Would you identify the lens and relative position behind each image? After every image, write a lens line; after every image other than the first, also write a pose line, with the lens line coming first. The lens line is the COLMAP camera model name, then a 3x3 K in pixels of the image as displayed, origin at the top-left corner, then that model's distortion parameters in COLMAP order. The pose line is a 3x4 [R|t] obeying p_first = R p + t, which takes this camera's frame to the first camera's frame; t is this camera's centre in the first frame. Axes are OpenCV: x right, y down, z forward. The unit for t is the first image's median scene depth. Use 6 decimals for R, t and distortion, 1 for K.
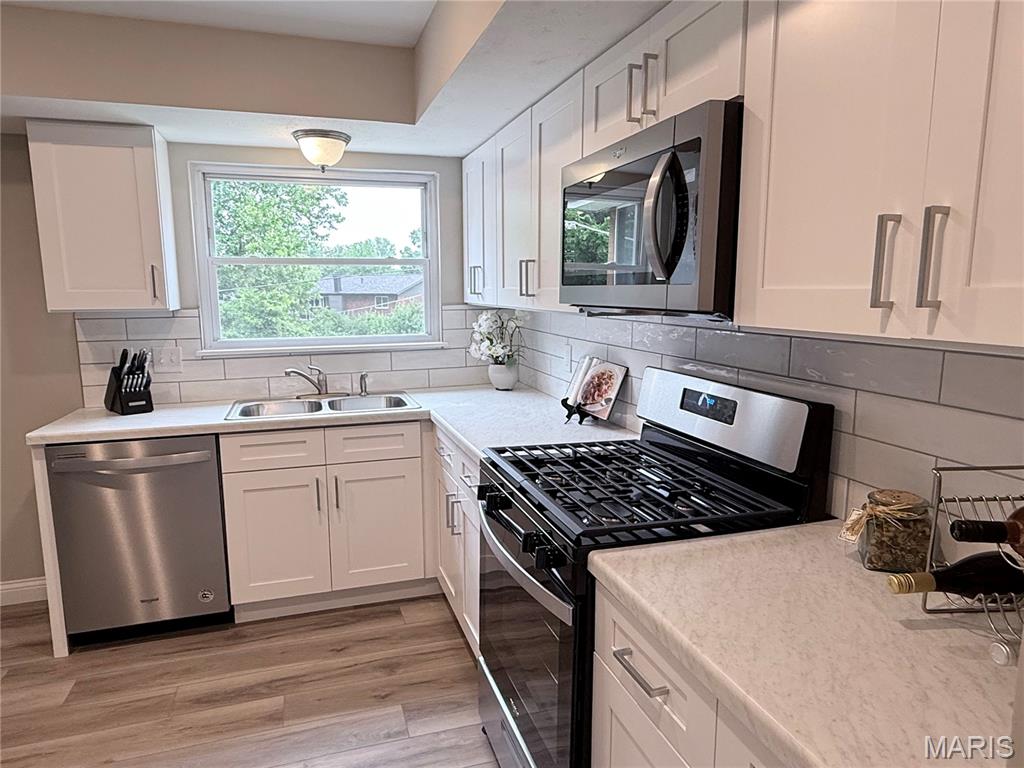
lens RADIAL K [[639.4, 0, 512.0], [0, 639.4, 384.0], [0, 0, 1]] dist [-0.002120, -0.000660]
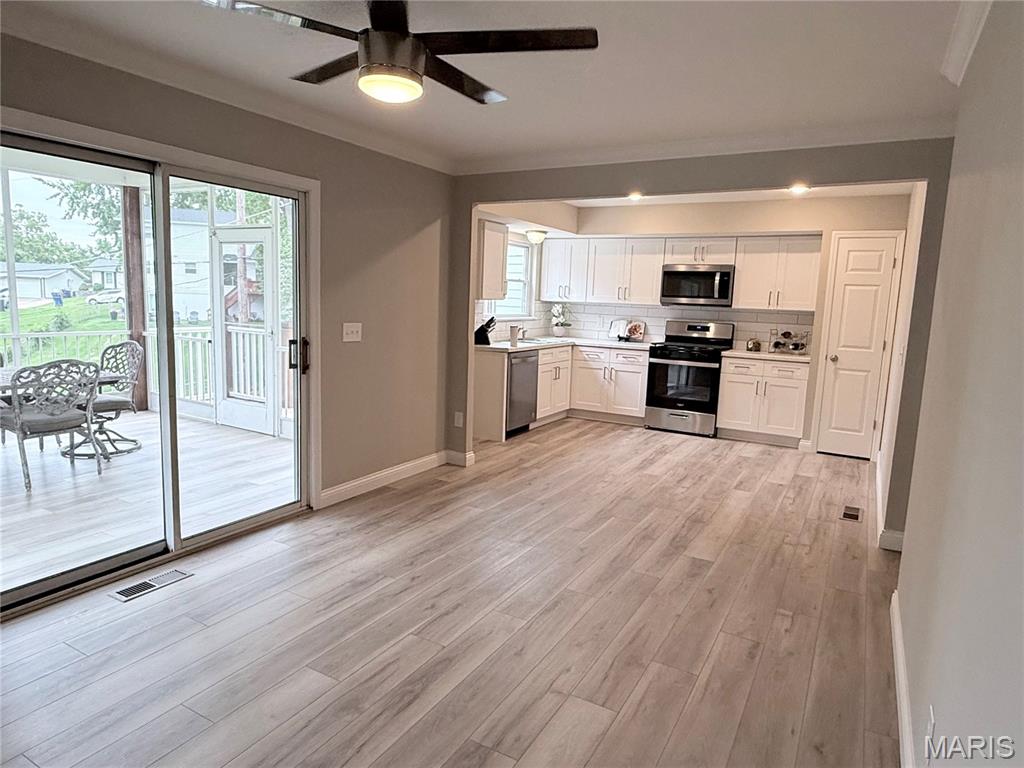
lens RADIAL K [[627.3, 0, 512.0], [0, 627.3, 384.0], [0, 0, 1]] dist [-0.000324, -0.000067]
pose [[0.740006, -0.061826, 0.669753, -2.252884], [0.058131, 0.997919, 0.027890, 0.142418], [-0.670084, 0.018295, 0.742060, -0.799054]]
